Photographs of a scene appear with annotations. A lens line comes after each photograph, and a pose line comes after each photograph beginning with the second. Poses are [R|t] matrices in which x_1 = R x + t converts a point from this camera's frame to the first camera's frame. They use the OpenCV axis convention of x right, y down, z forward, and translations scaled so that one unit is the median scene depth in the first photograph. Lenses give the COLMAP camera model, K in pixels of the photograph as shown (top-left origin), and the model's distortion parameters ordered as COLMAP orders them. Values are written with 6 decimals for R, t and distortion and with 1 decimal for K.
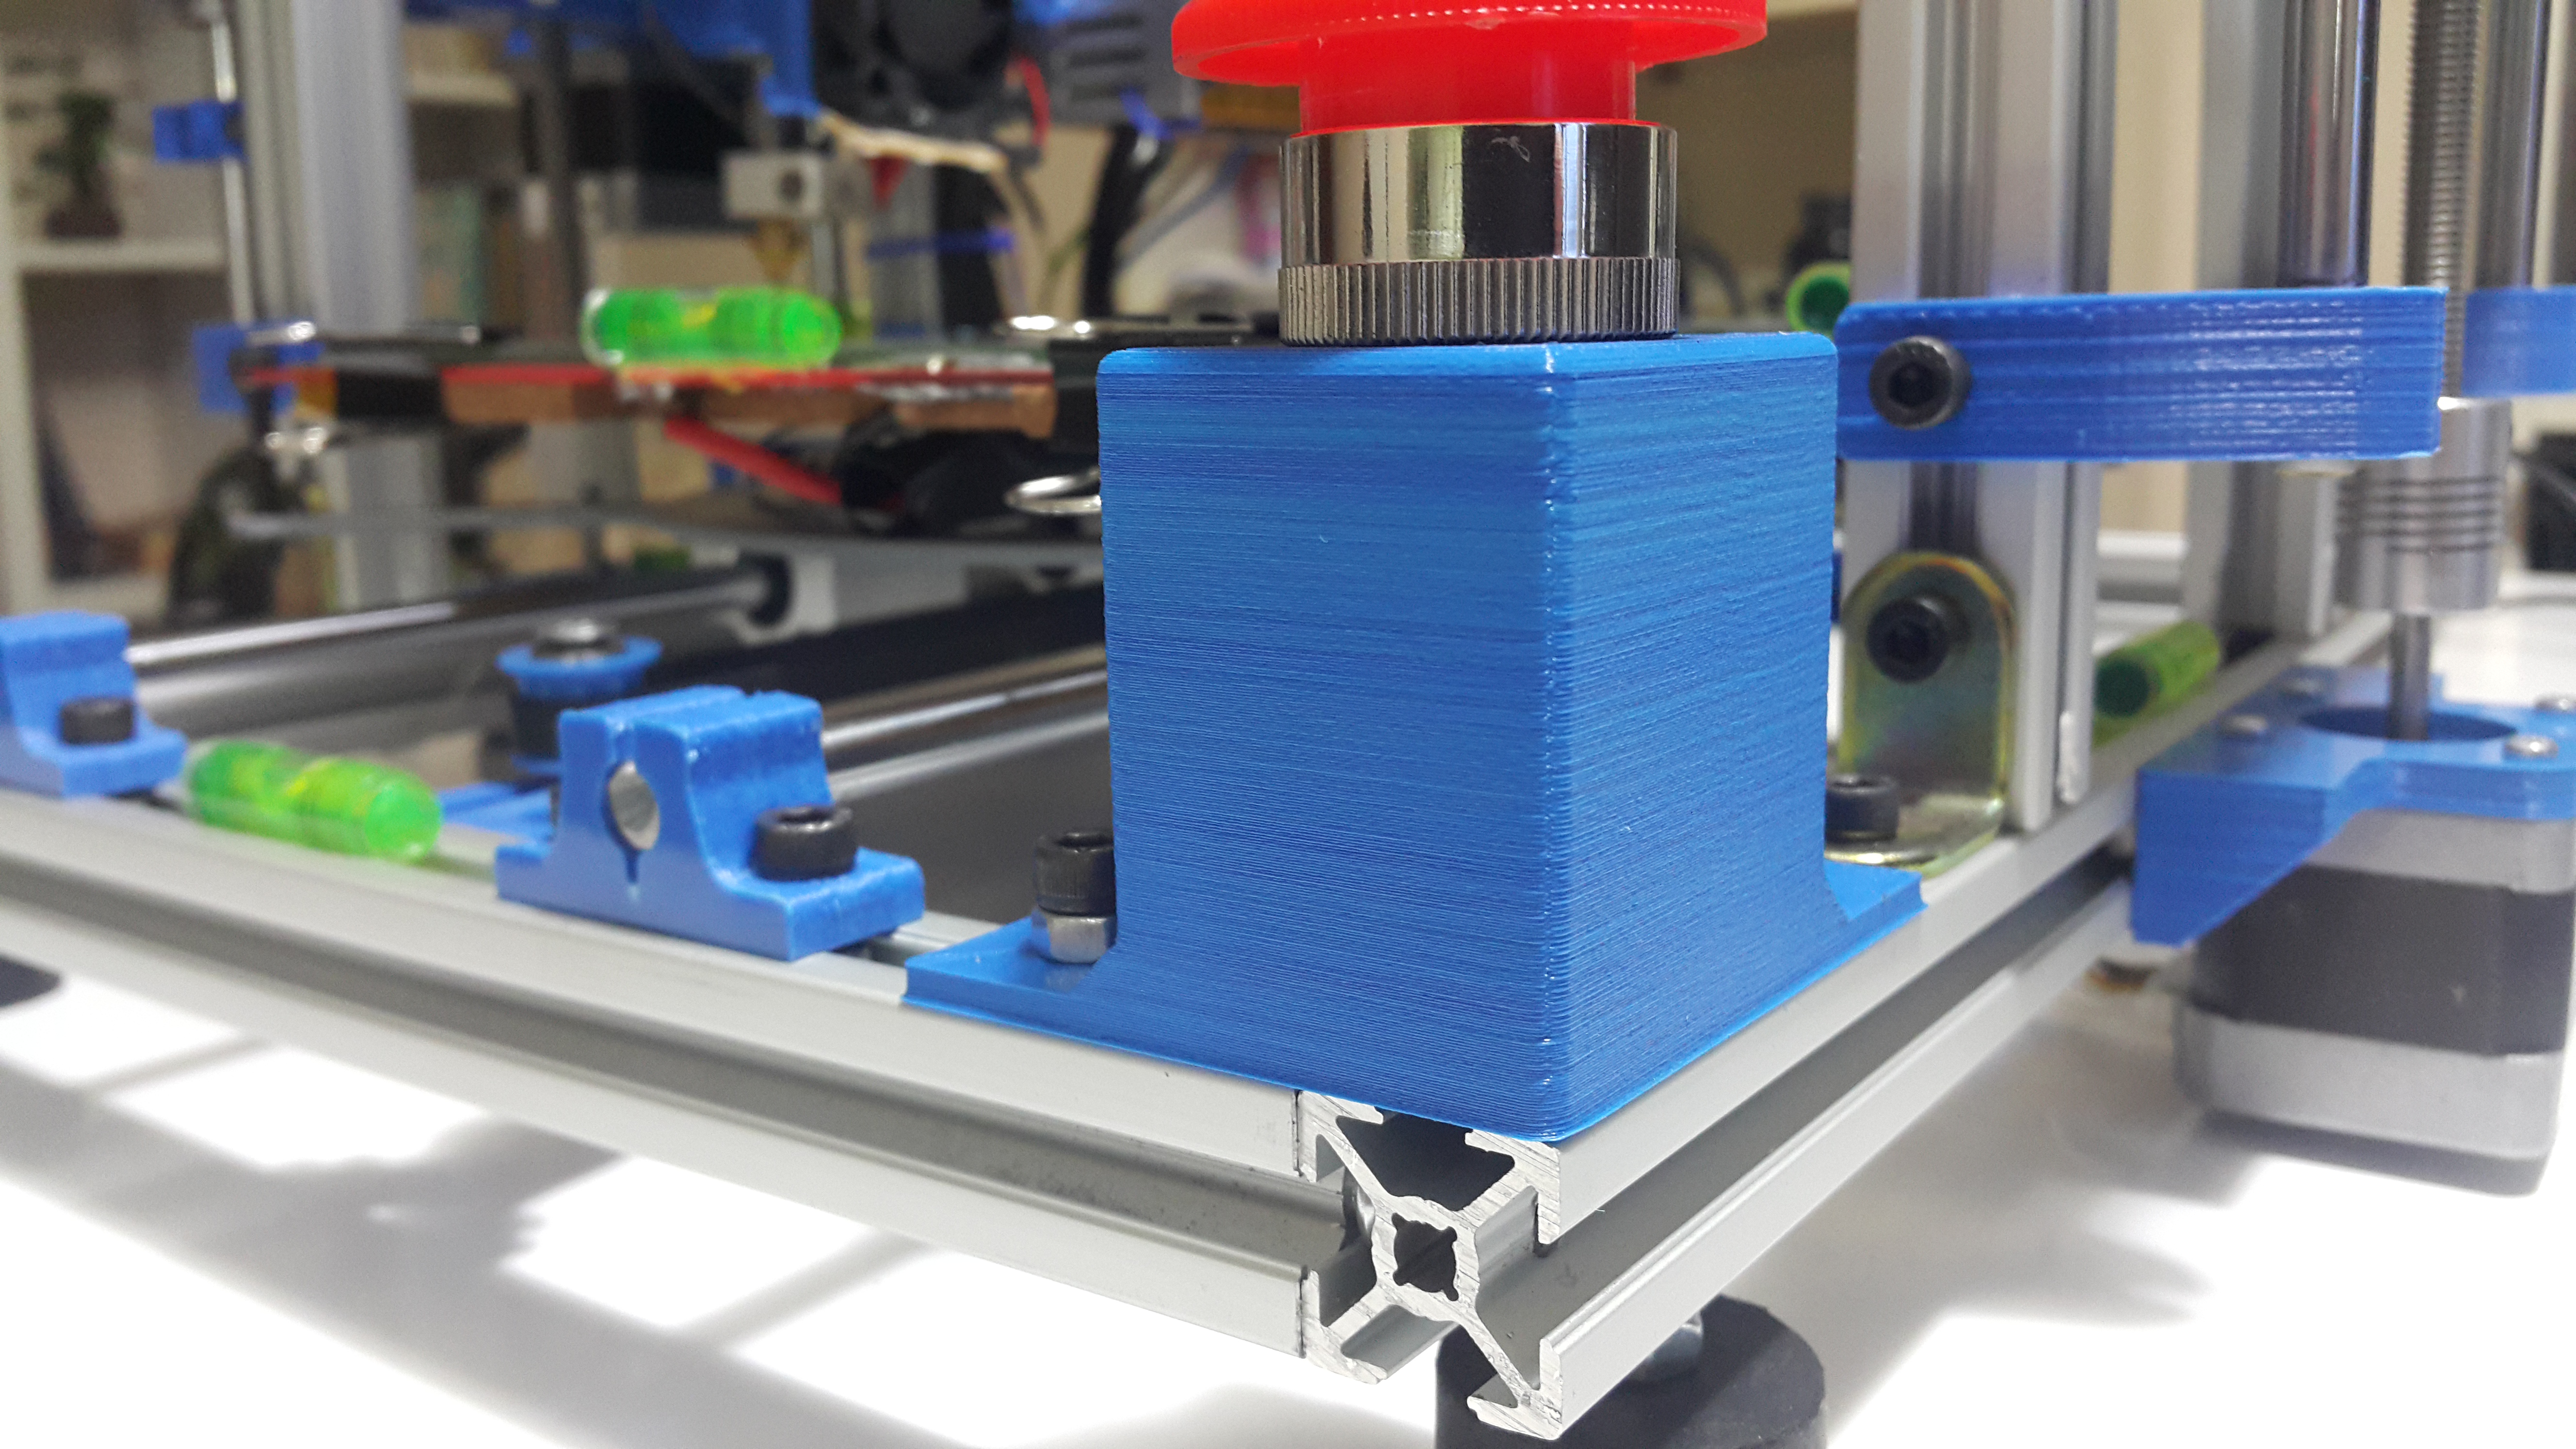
lens RADIAL K [[2195.2, 0, 1288.0], [0, 2195.2, 724.5], [0, 0, 1]] dist [-0.002494, -0.089015]
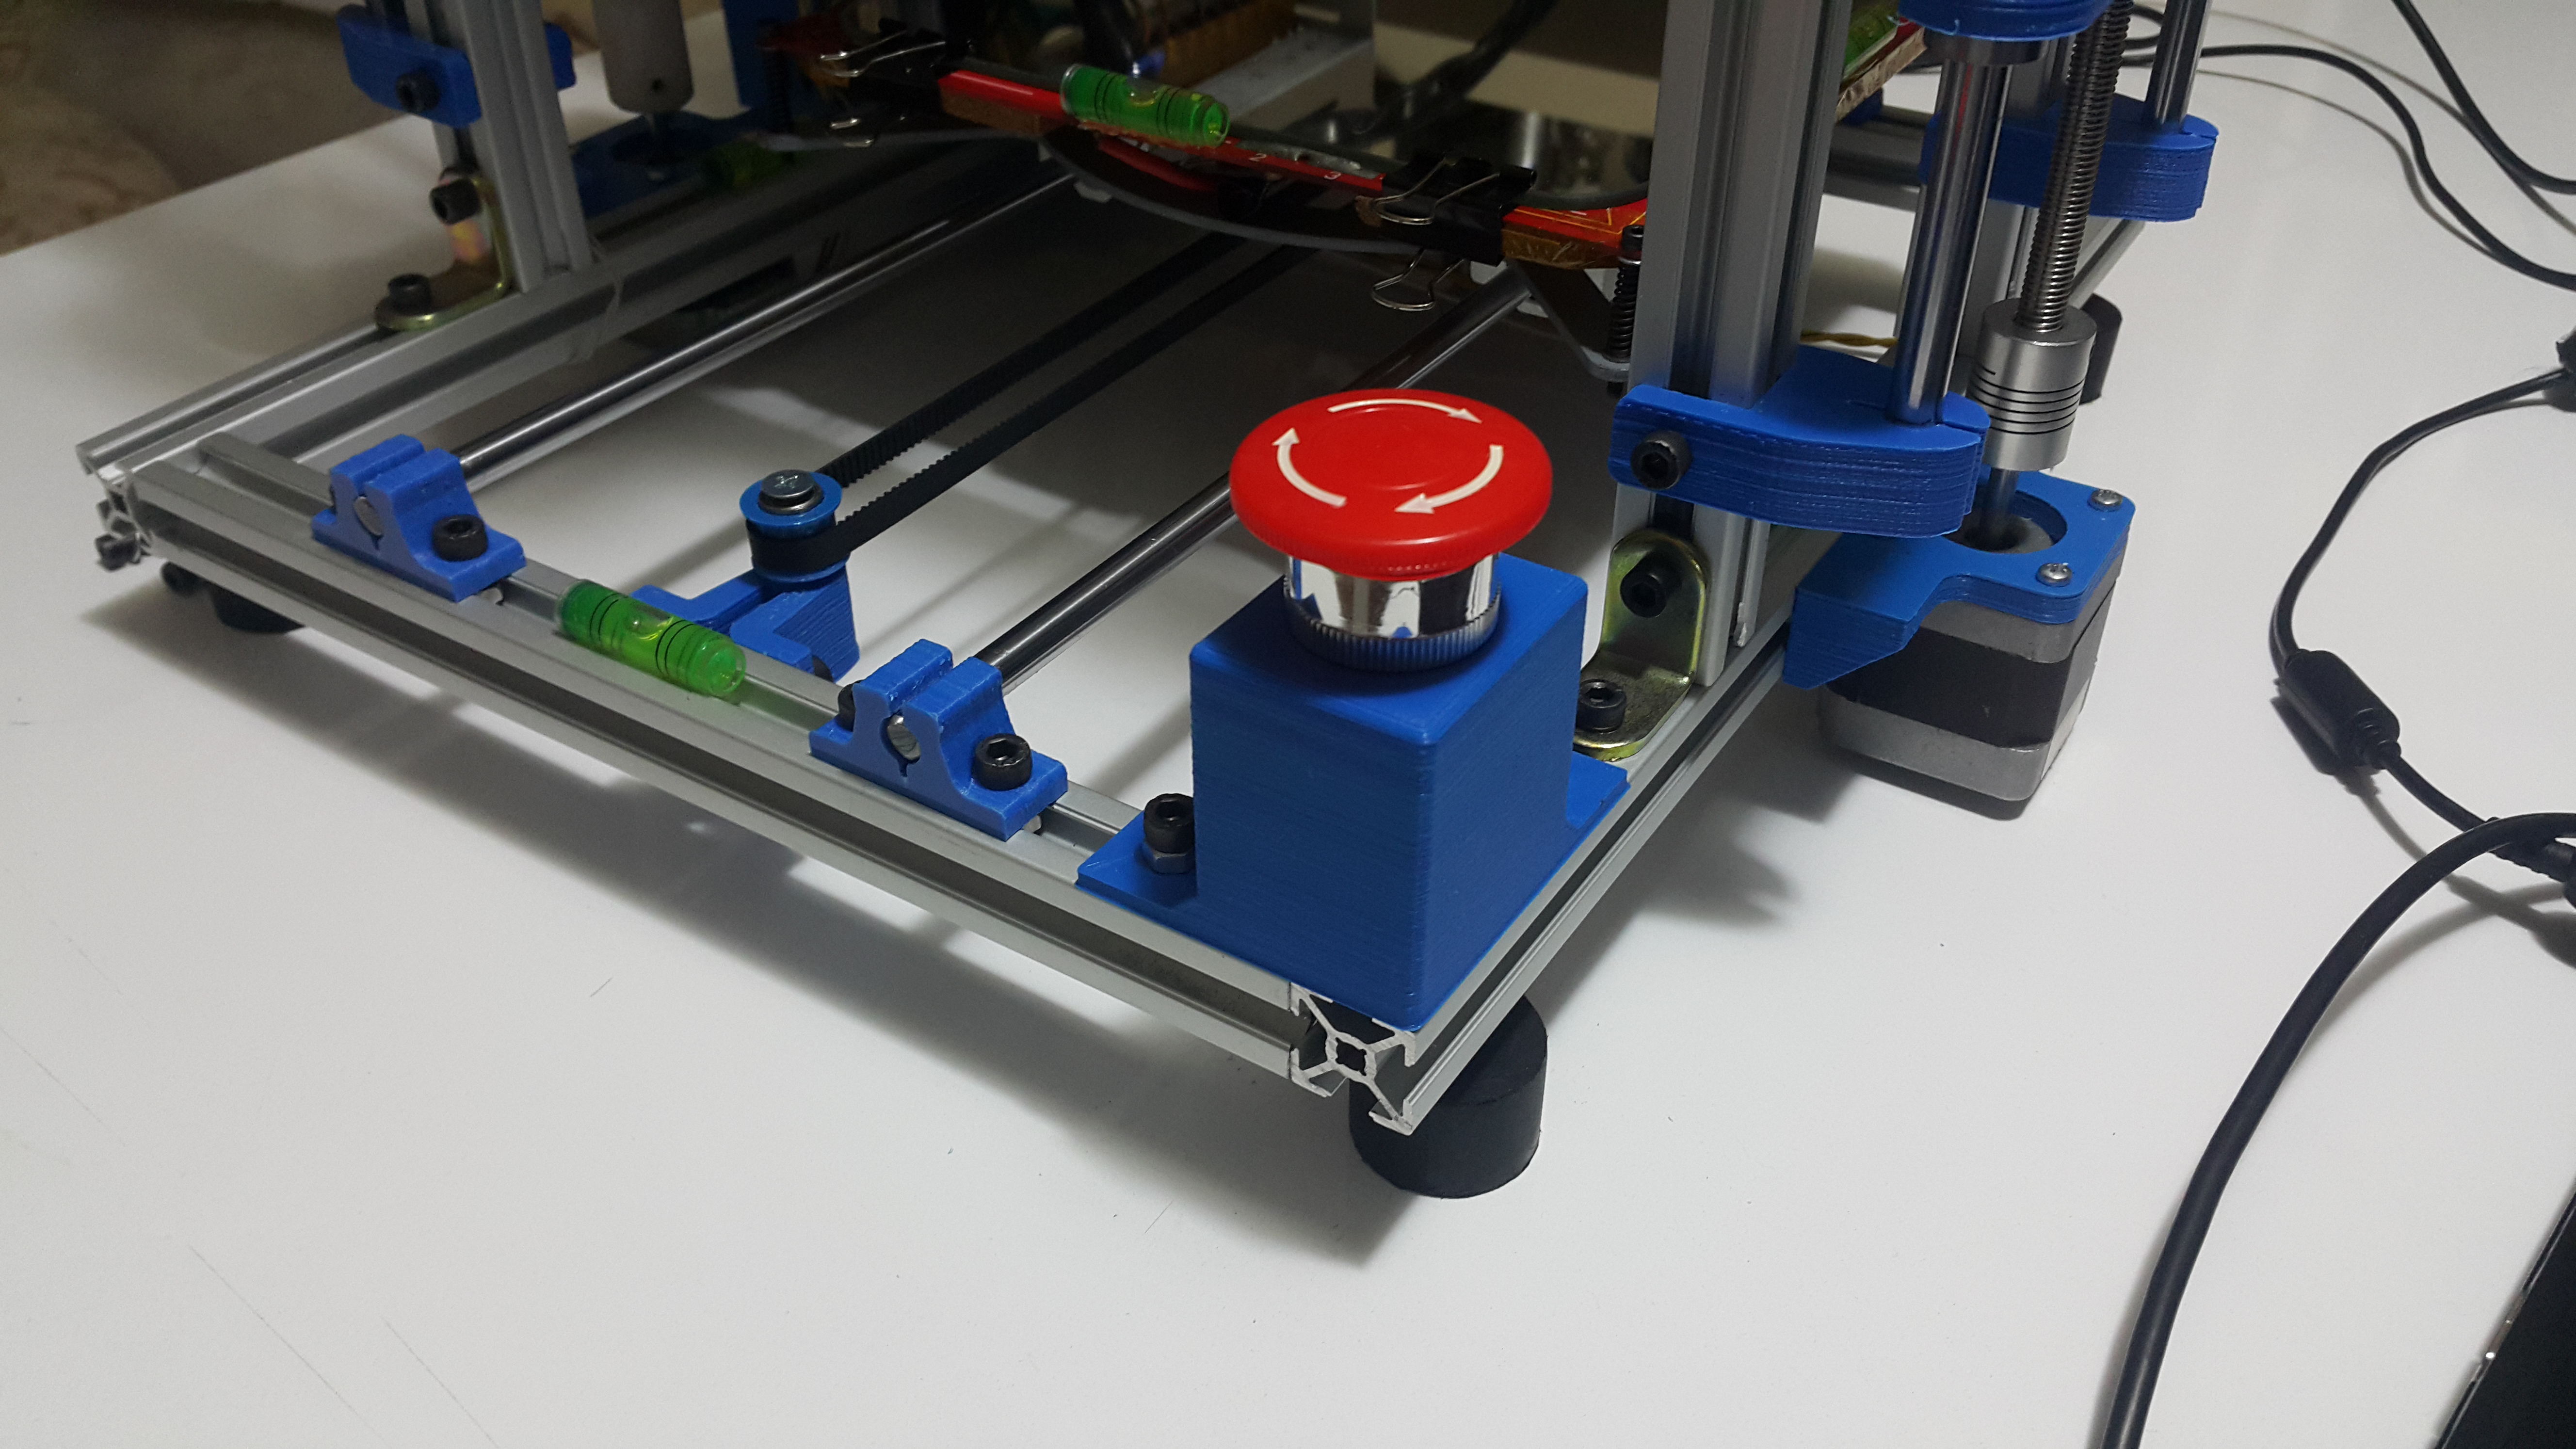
lens RADIAL K [[2121.6, 0, 1288.0], [0, 2121.6, 724.5], [0, 0, 1]] dist [0.050313, 0.001805]
pose [[0.998730, -0.001945, 0.050338, -0.097289], [-0.018784, 0.912802, 0.407970, -0.855756], [-0.046742, -0.408398, 0.911606, -0.713520]]
